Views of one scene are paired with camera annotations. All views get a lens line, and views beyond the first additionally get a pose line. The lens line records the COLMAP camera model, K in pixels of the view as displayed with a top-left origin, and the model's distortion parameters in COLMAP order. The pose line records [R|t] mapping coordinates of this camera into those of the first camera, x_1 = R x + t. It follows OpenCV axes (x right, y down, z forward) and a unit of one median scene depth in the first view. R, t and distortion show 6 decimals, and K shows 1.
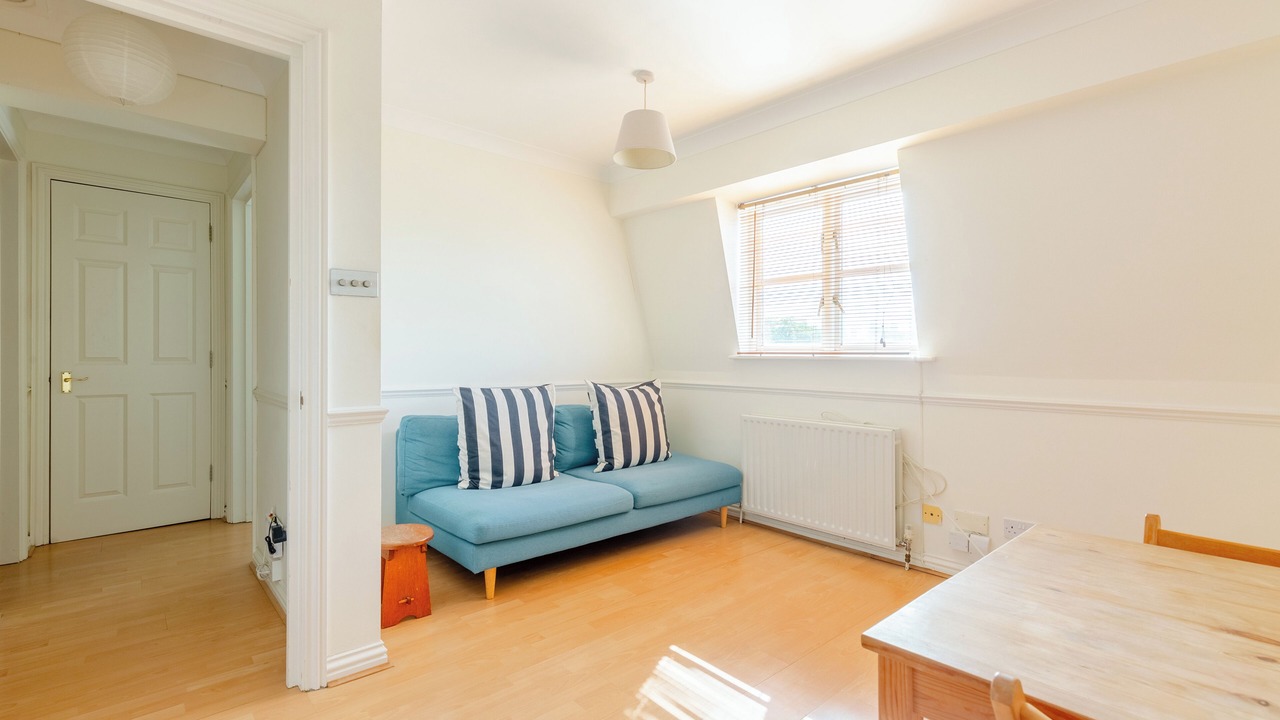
lens RADIAL K [[618.1, 0, 640.0], [0, 618.1, 360.0], [0, 0, 1]] dist [-0.002156, -0.001041]
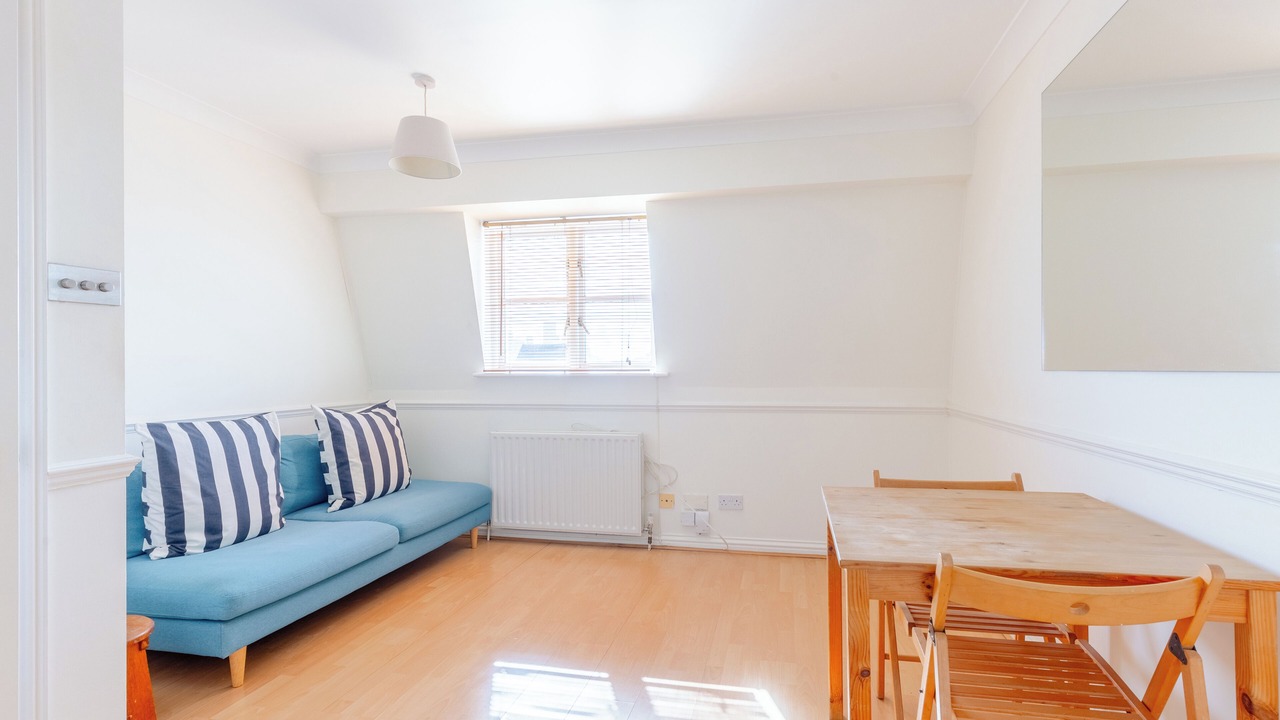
lens RADIAL K [[614.6, 0, 712.3], [0, 614.6, 369.4], [0, 0, 1]] dist [-0.002581, -0.001489]
pose [[0.766835, -0.011094, 0.641748, -0.226036], [0.013023, 0.999914, 0.001724, -0.012026], [-0.641712, 0.007036, 0.766914, 0.001271]]
